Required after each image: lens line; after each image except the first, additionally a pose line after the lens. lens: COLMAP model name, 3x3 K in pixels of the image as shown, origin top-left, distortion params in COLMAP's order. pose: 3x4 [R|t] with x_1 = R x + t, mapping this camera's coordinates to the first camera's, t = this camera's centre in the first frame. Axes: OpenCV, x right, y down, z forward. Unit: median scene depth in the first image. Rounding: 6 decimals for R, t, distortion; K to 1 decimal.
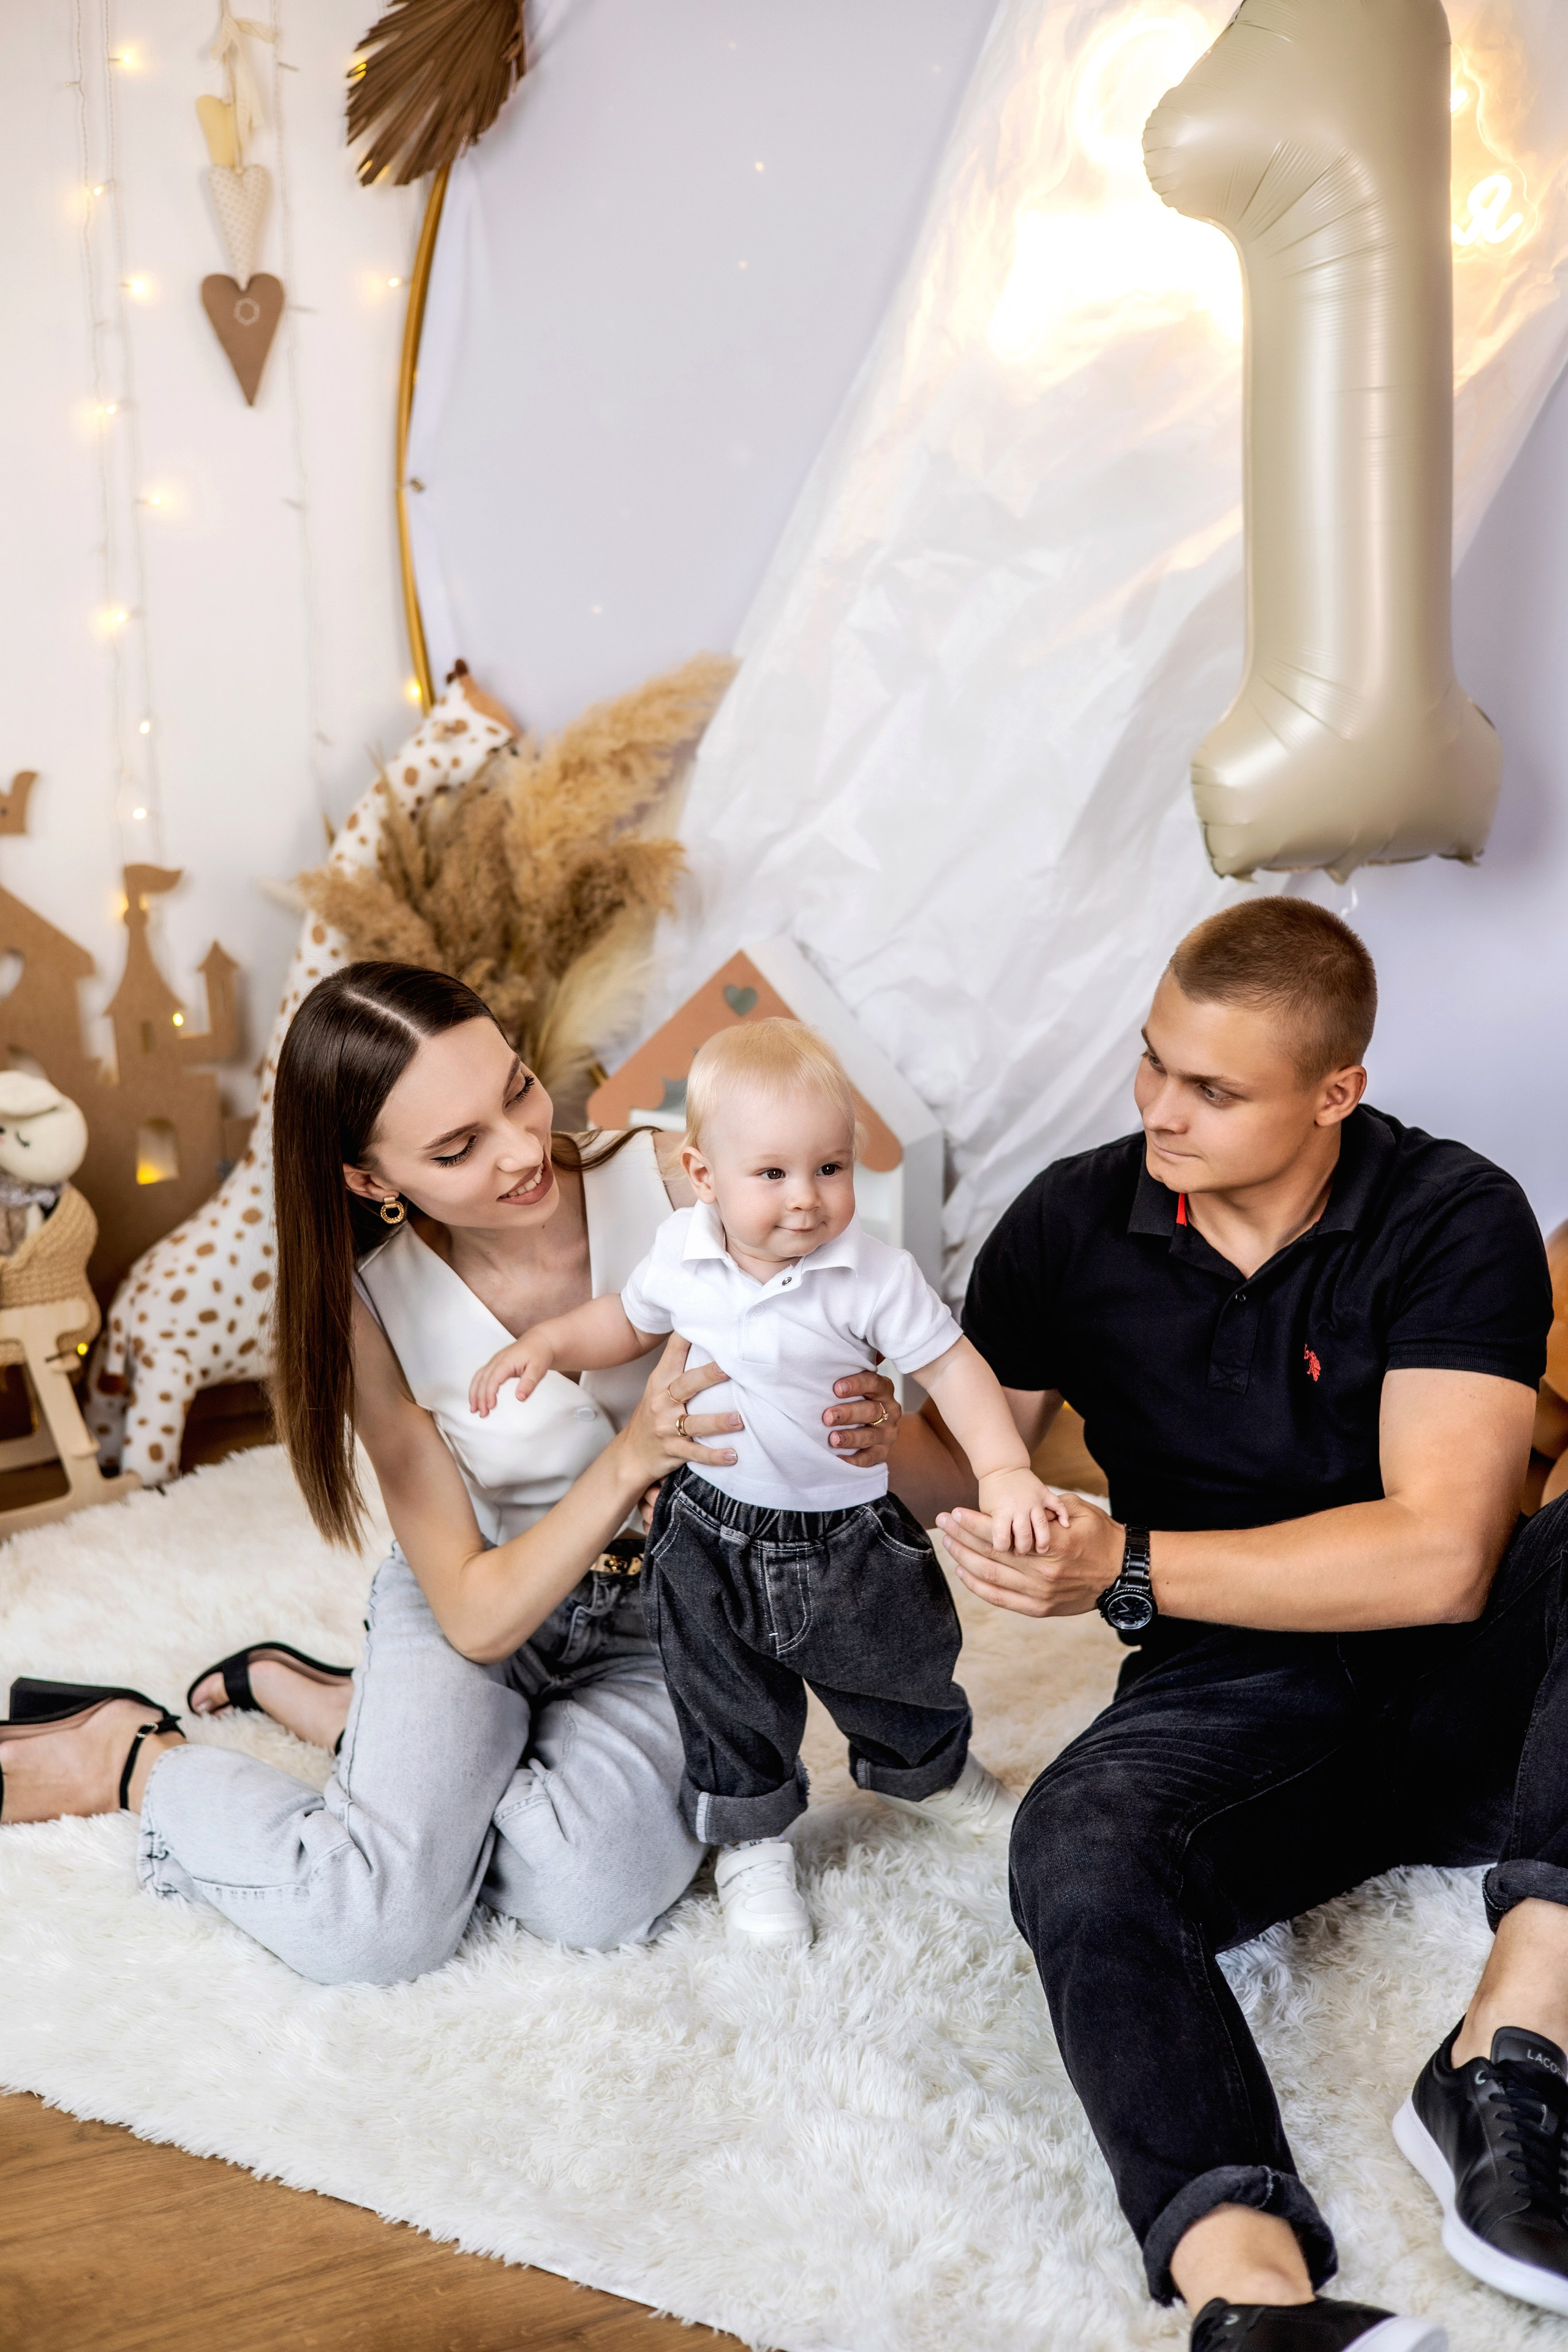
lens RADIAL K [[3440.5, 0, 770.4], [0, 3440.5, 1159.5], [0, 0, 1]] dist [0.265612, -1.022635]
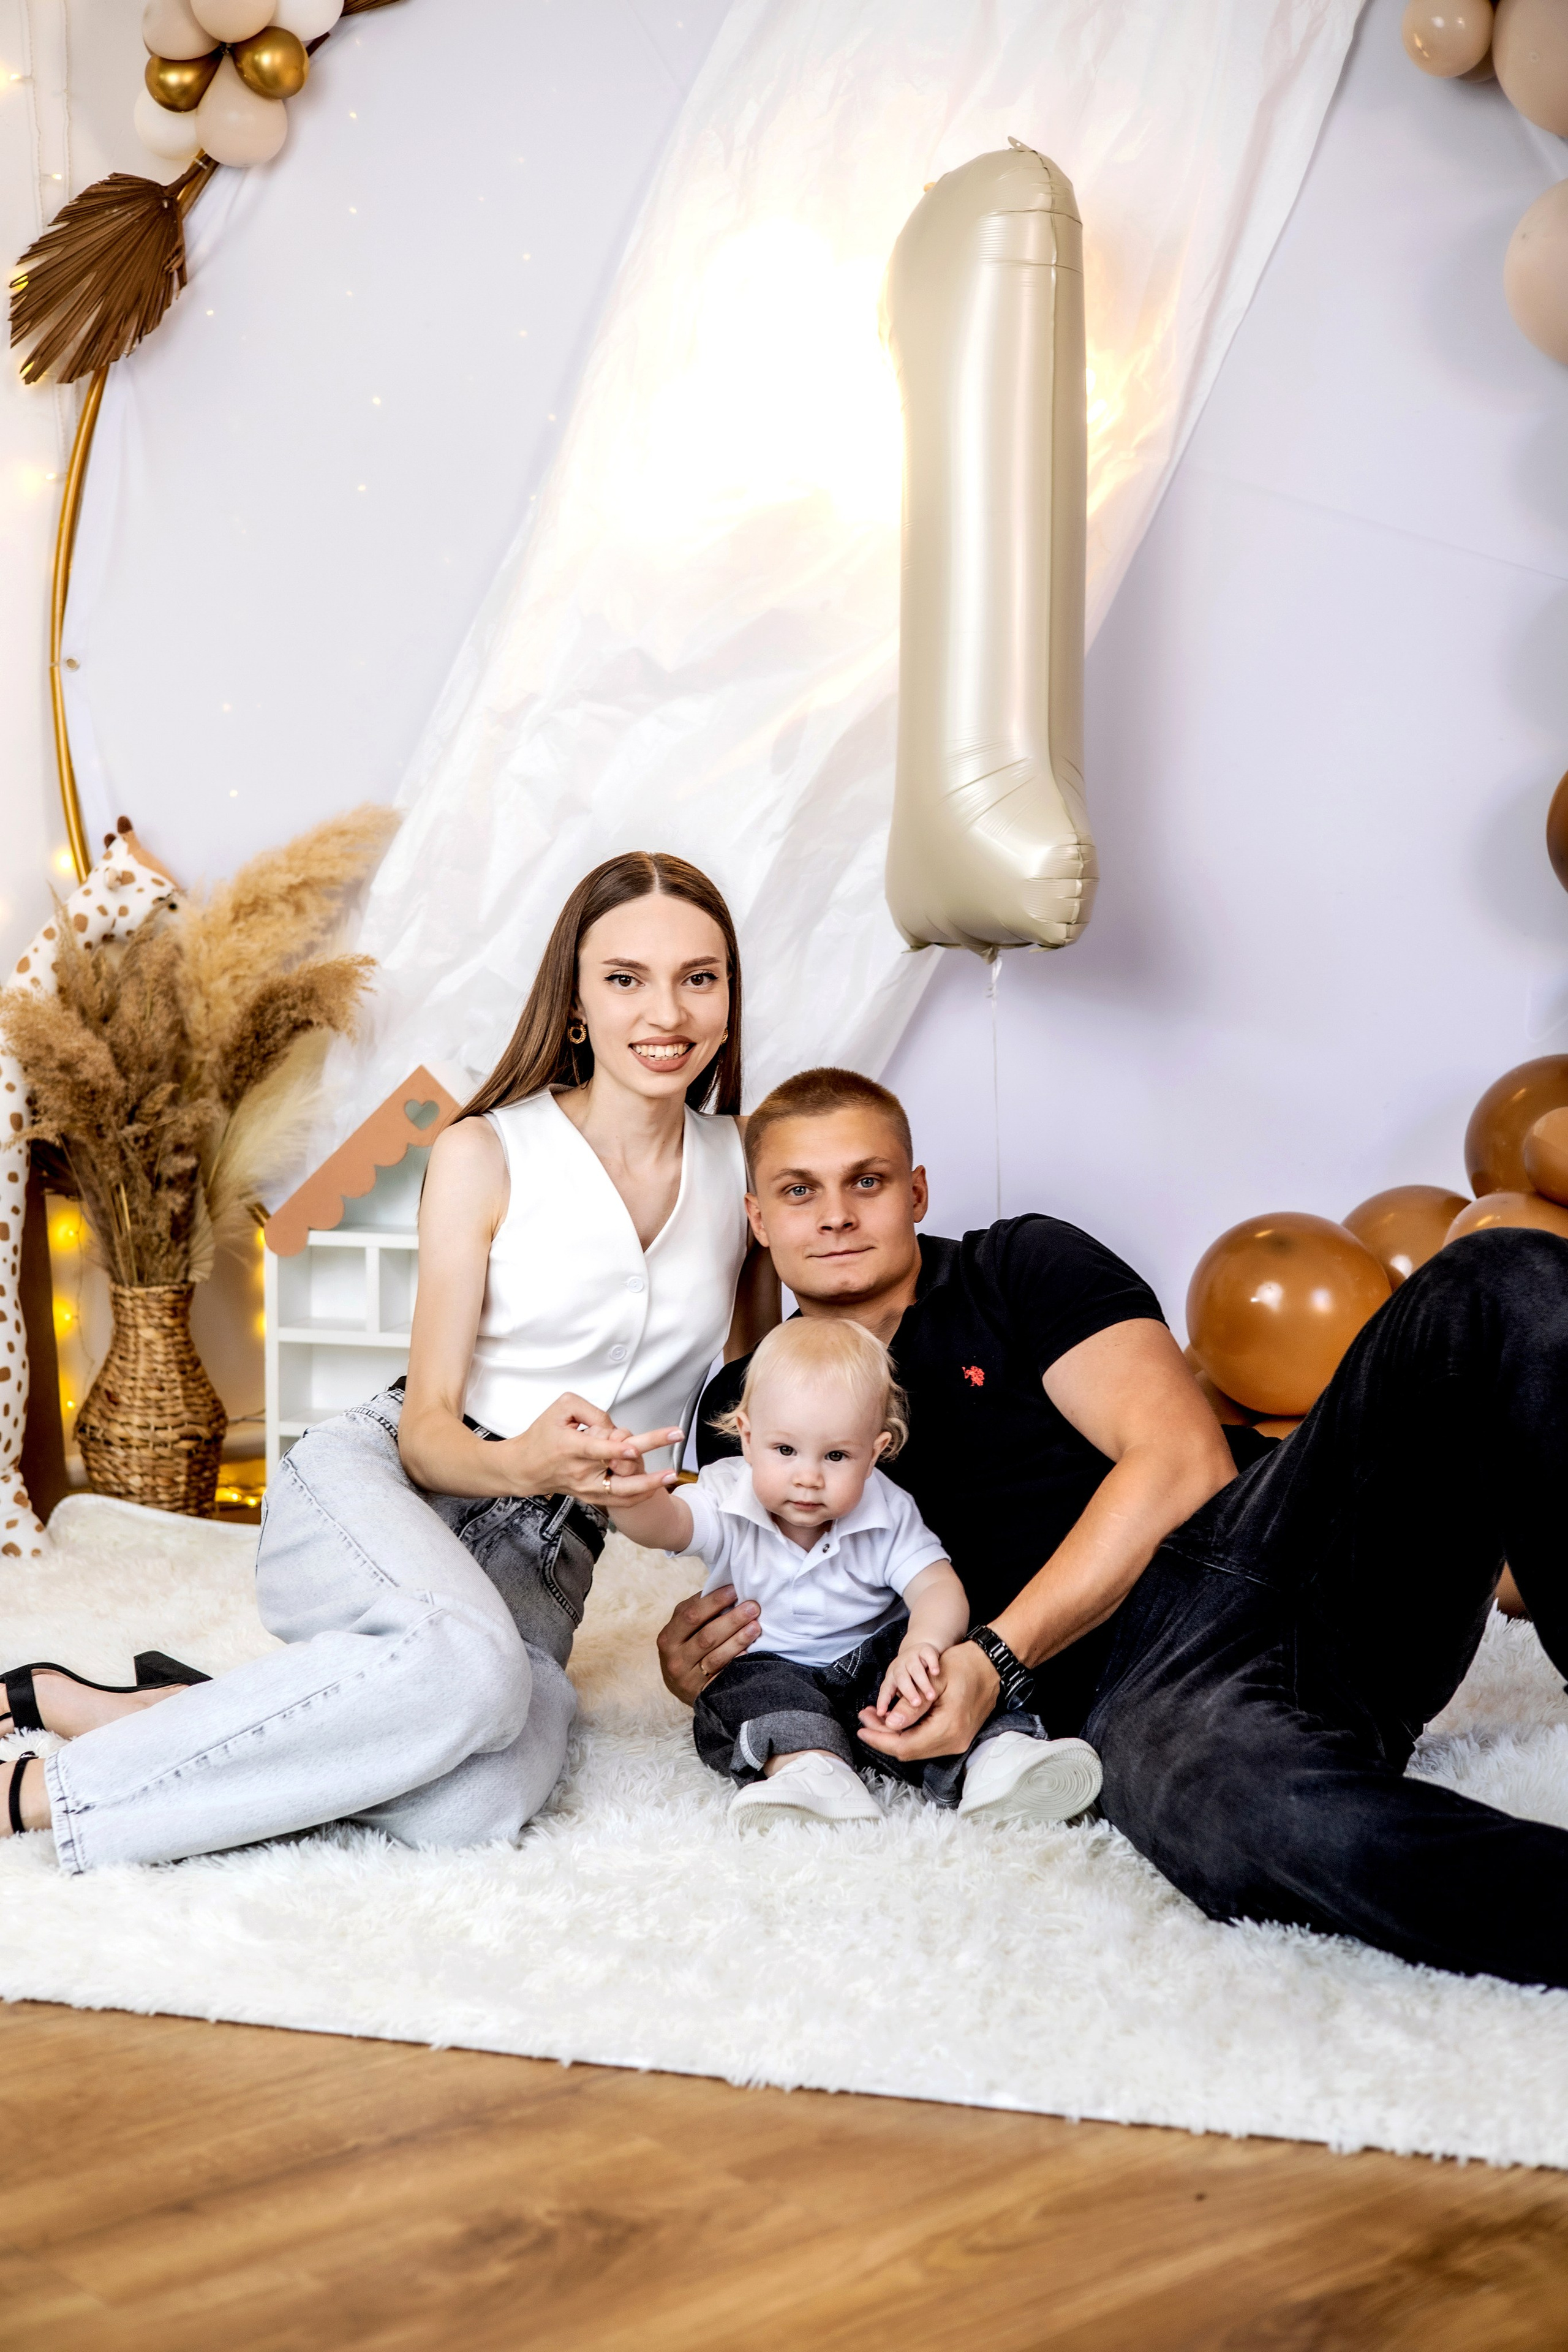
lens RADIAL K [[3440.5, 0, 770.4], [0, 3440.5, 1159.5], [0, 0, 1]] dist [0.265612, -1.022635]
pose [[0.974656, -0.015098, 0.223201, -0.138180], [0.052189, 0.985537, -0.161227, 0.141131], [-0.217538, 0.168789, 0.961347, -0.038543]]
